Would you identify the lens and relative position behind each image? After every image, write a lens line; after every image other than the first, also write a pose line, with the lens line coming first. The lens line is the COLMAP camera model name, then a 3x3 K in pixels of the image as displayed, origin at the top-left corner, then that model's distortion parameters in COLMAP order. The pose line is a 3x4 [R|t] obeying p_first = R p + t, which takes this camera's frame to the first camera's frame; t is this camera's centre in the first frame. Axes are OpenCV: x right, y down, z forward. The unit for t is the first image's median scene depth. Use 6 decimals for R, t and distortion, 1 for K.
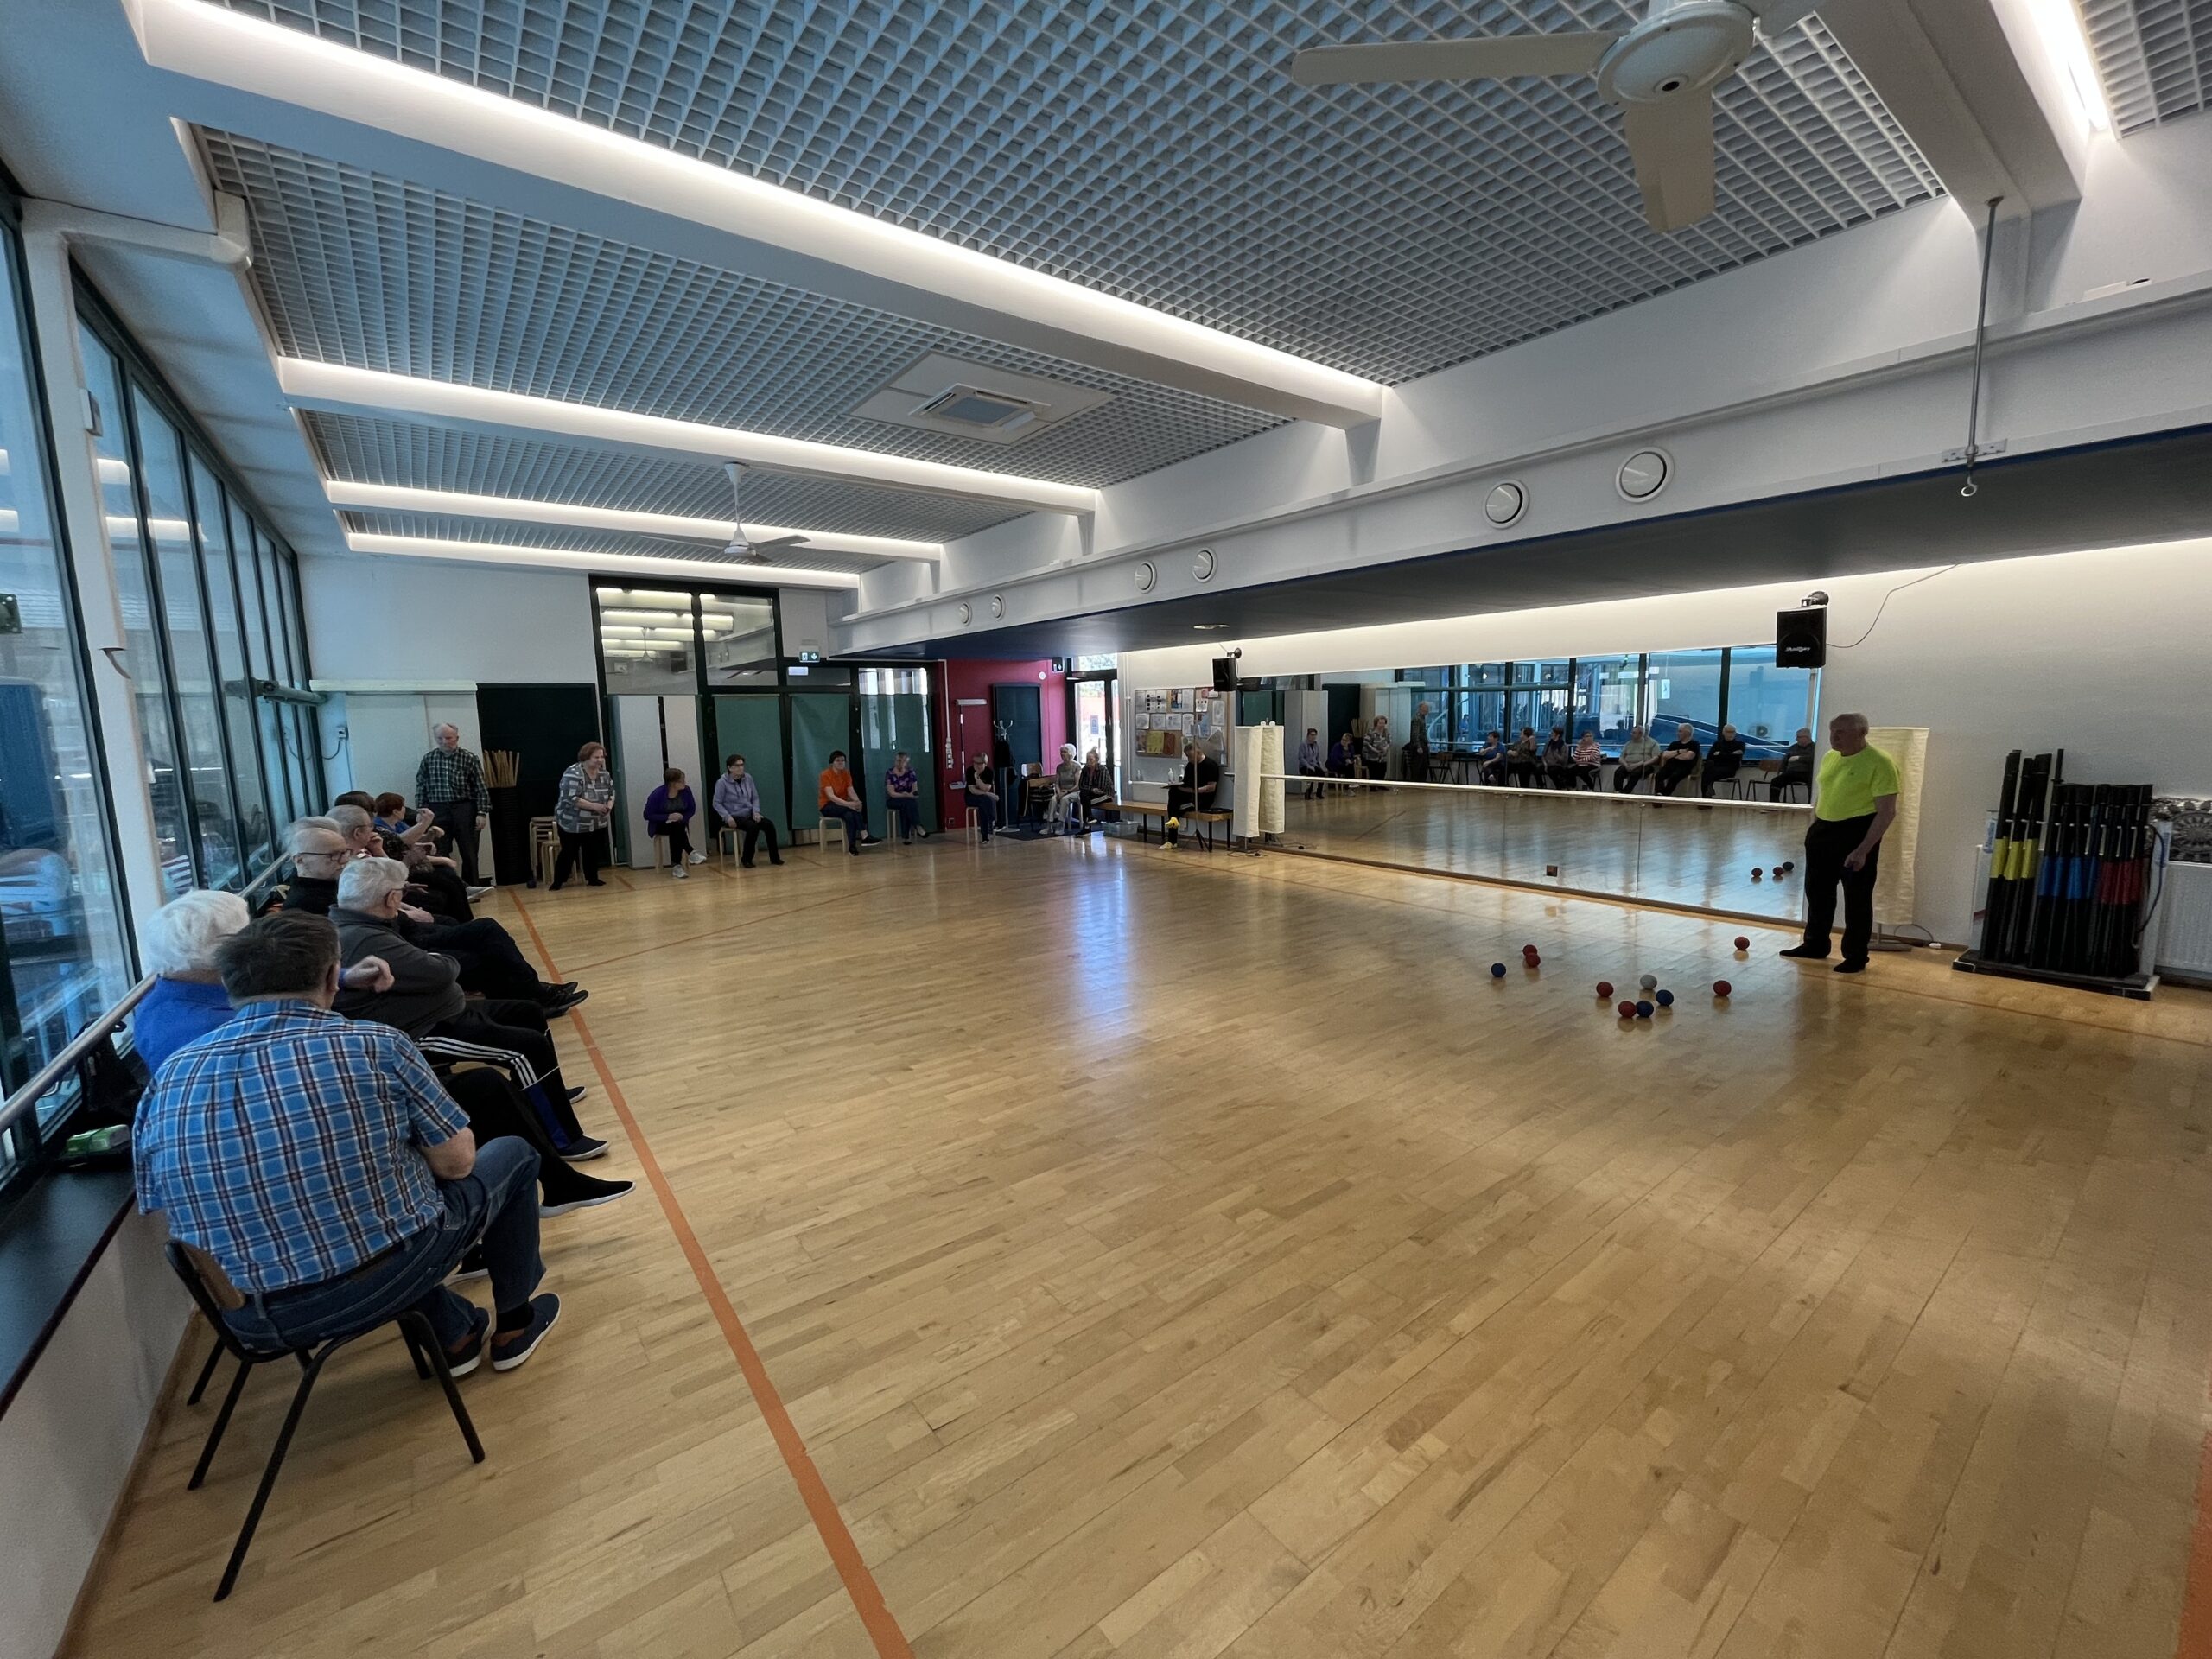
lens RADIAL K [[892.5, 0, 1106.0], [0, 892.5, 829.5], [0, 0, 1]] dist [0.011324, 0.000024]
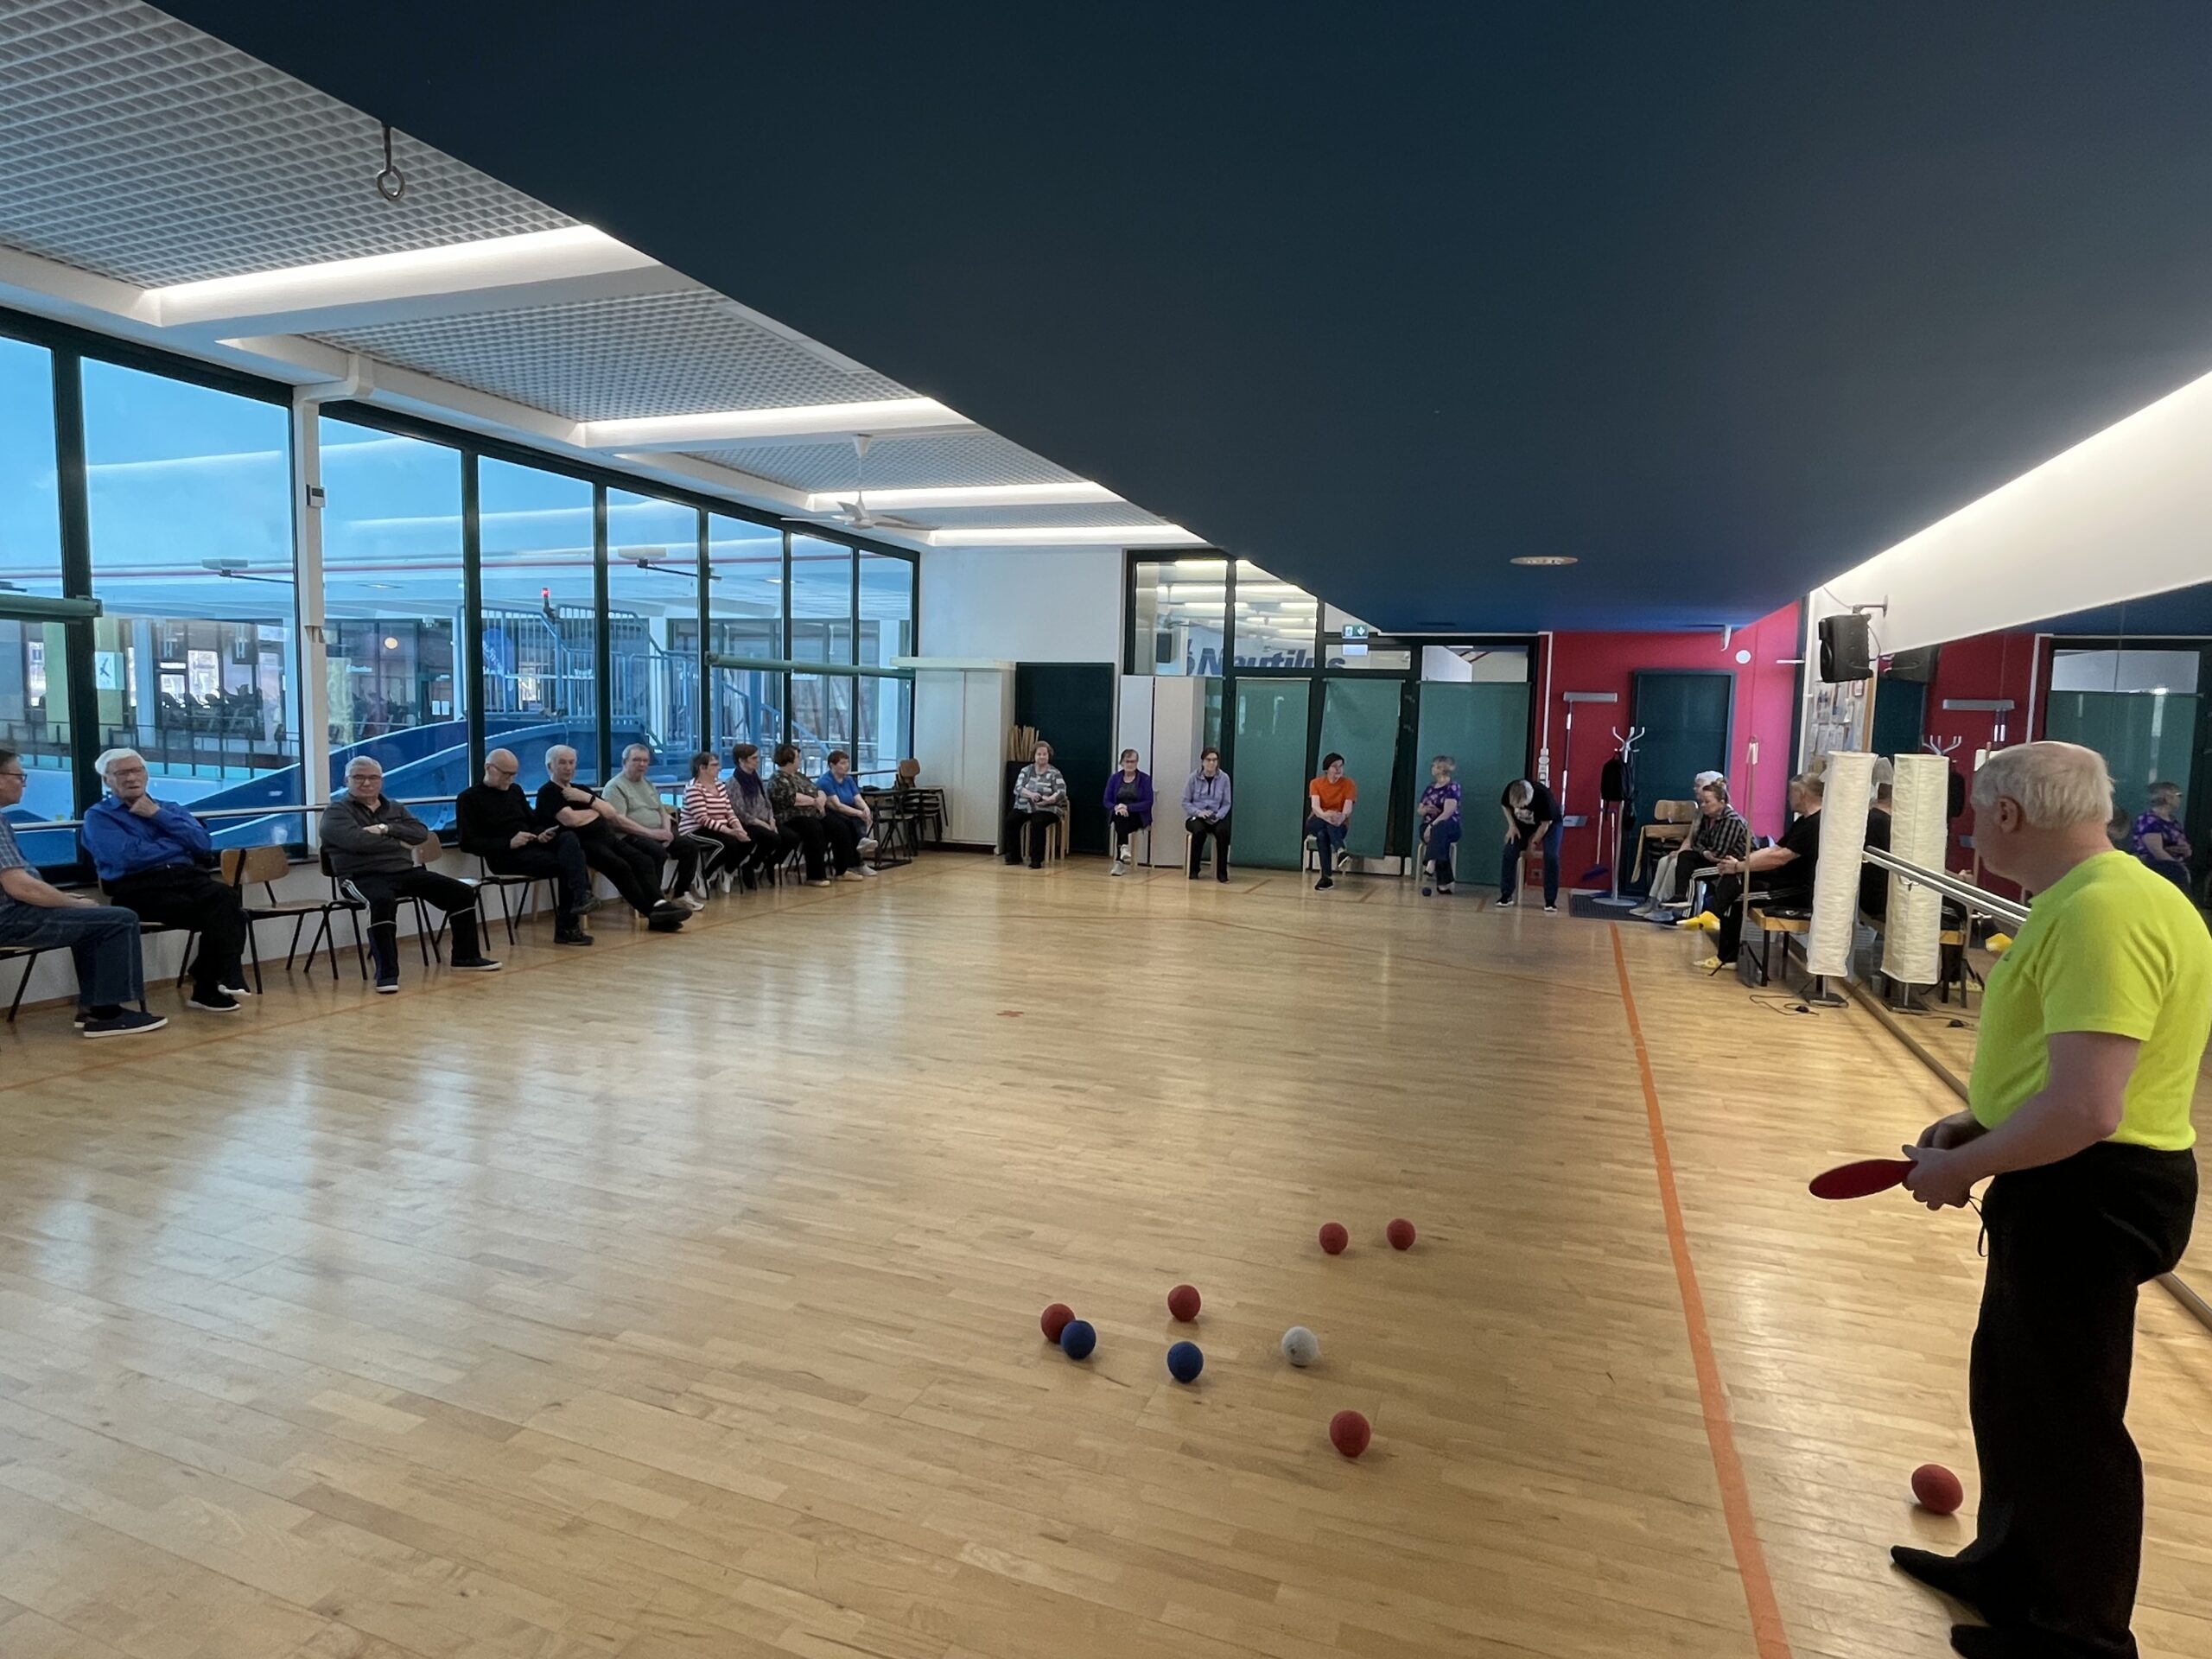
lens RADIAL K [[1197.6, 0, 1103.3], [0, 1197.6, 824.2], [0, 0, 1]] dist [-0.000694, 0.000621]
pose [[0.525555, 0.116940, -0.842684, 0.490583], [-0.151879, 0.987493, 0.042312, -0.041355], [0.837093, 0.105749, 0.536743, 0.295987]]
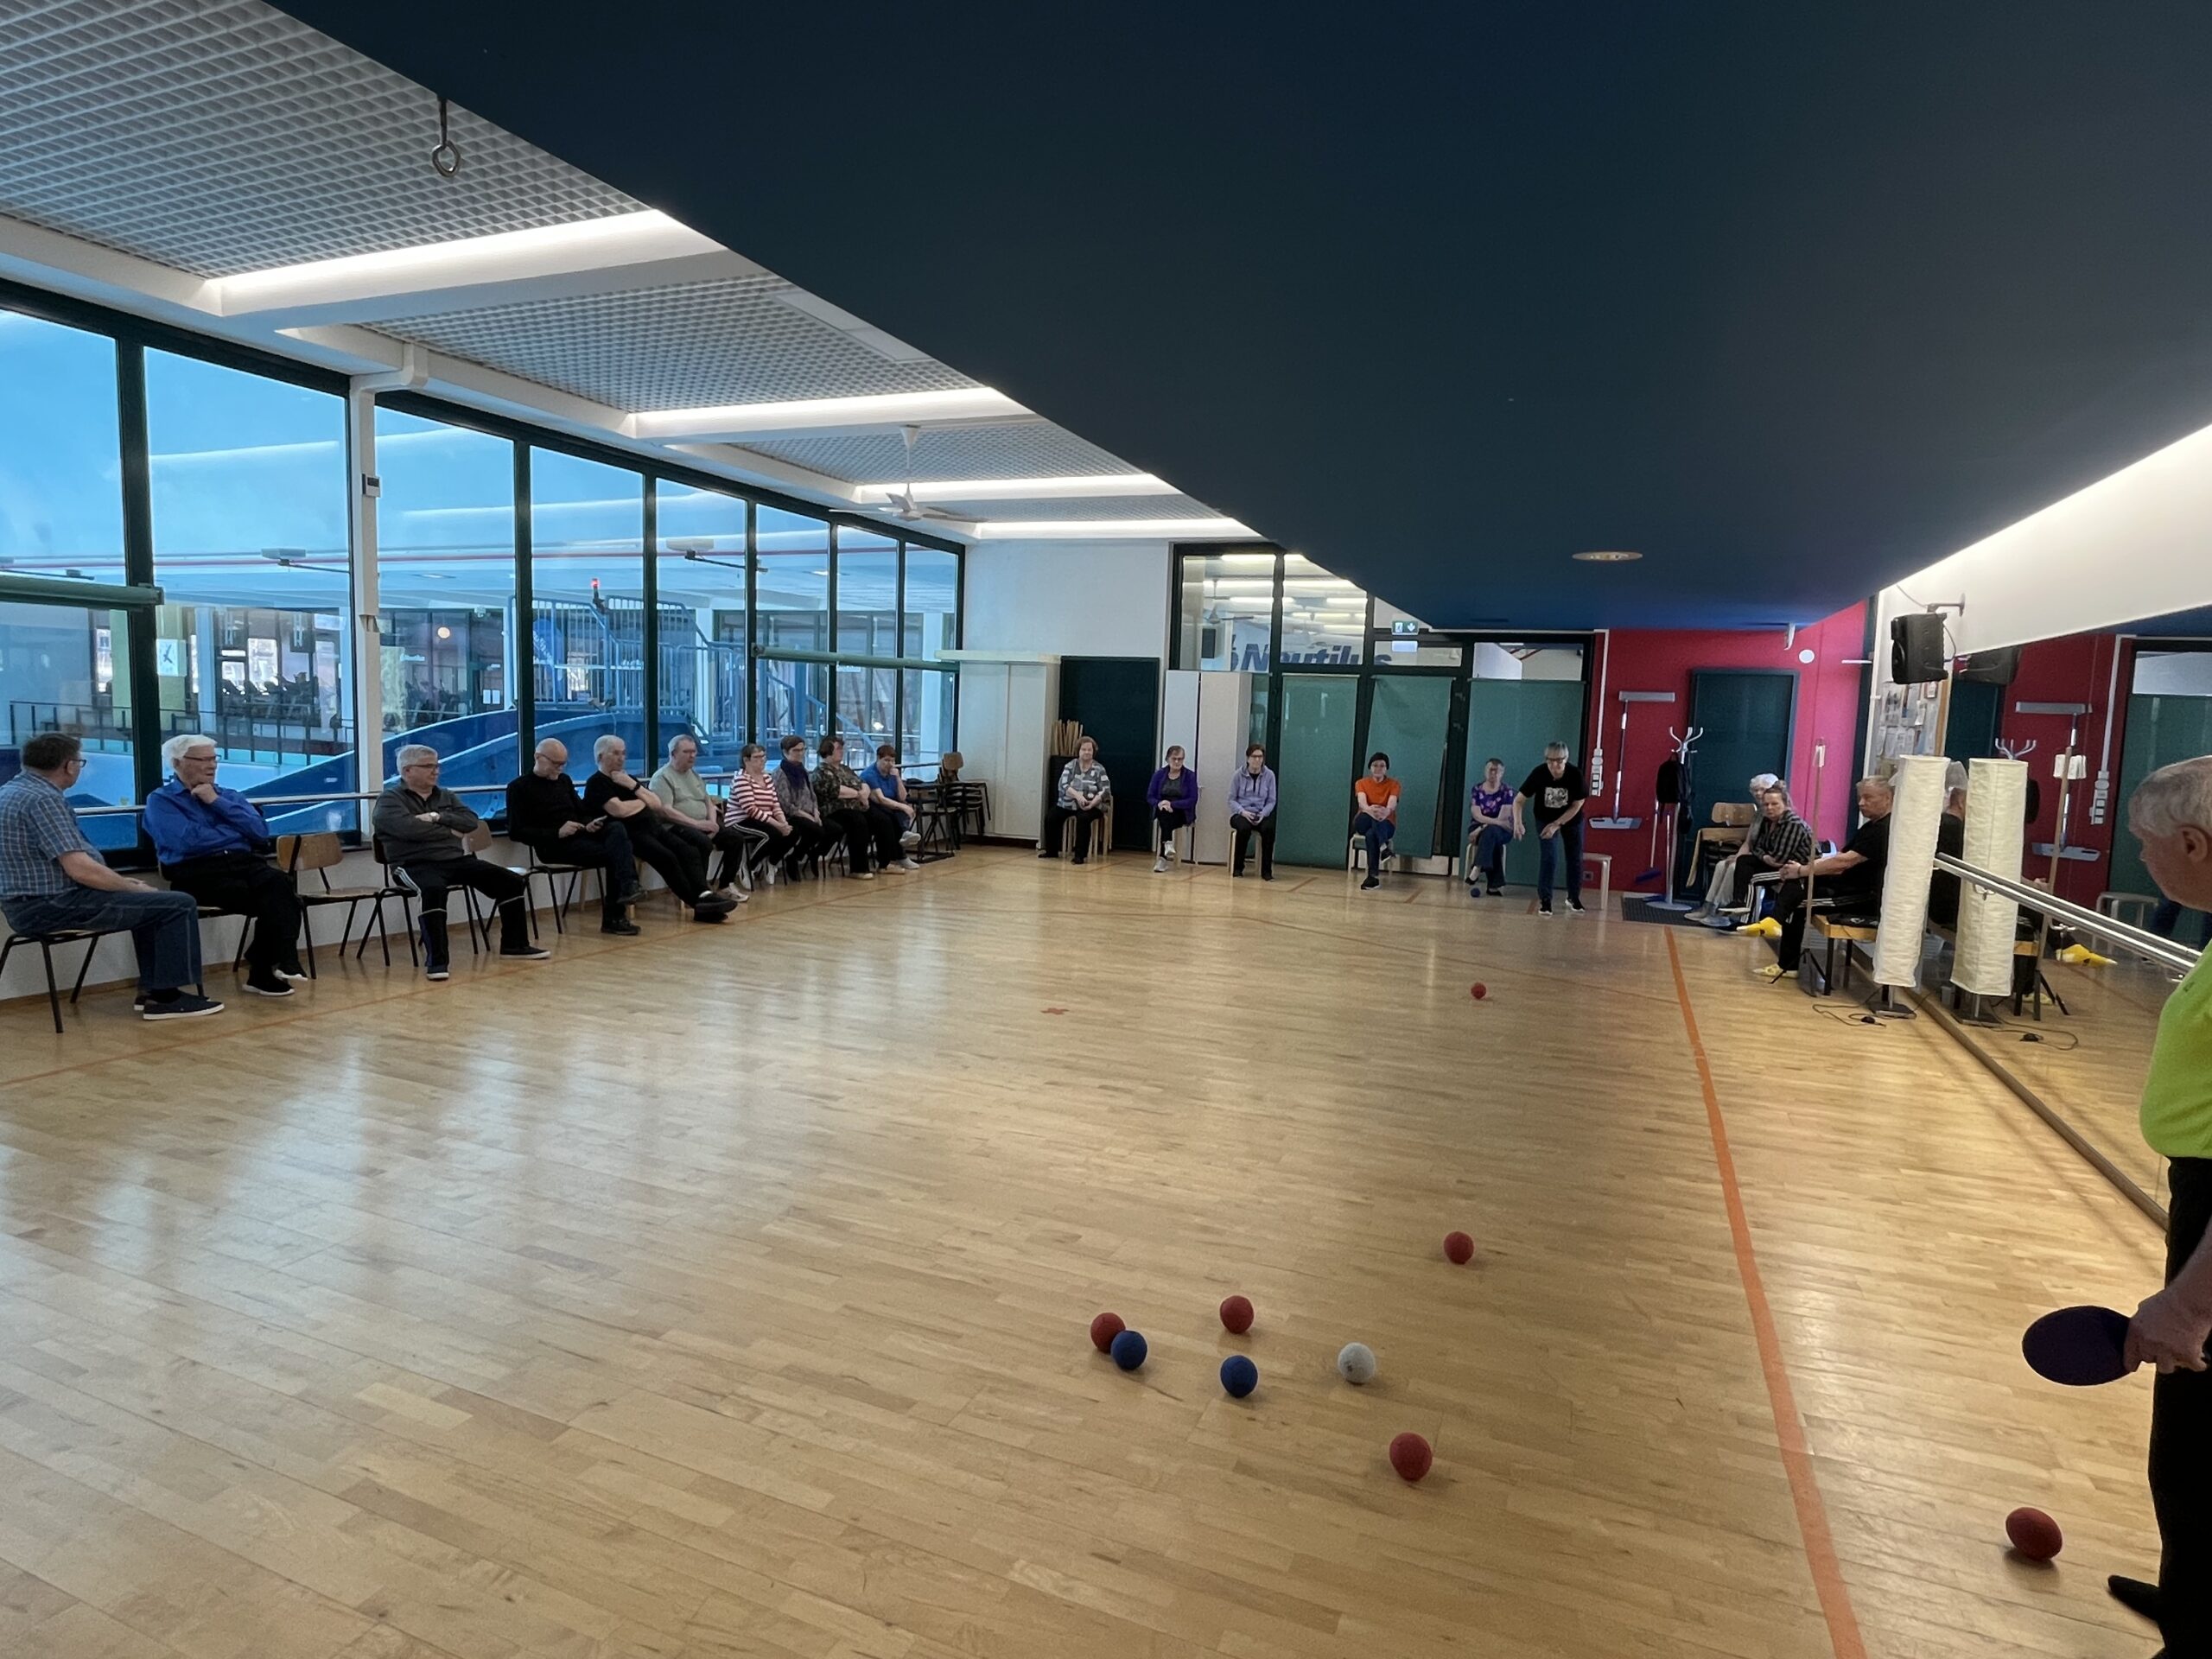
lens RADIAL K [[1197.0, 0, 1106.0], [0, 1197.0, 829.5], [0, 0, 1]] dist [0.000929, -0.000791]
pose [[0.498177, 0.130647, -0.857176, 0.482224], [-0.162123, 0.985184, 0.055934, -0.041453], [0.851784, 0.111103, 0.511977, 0.296176]]
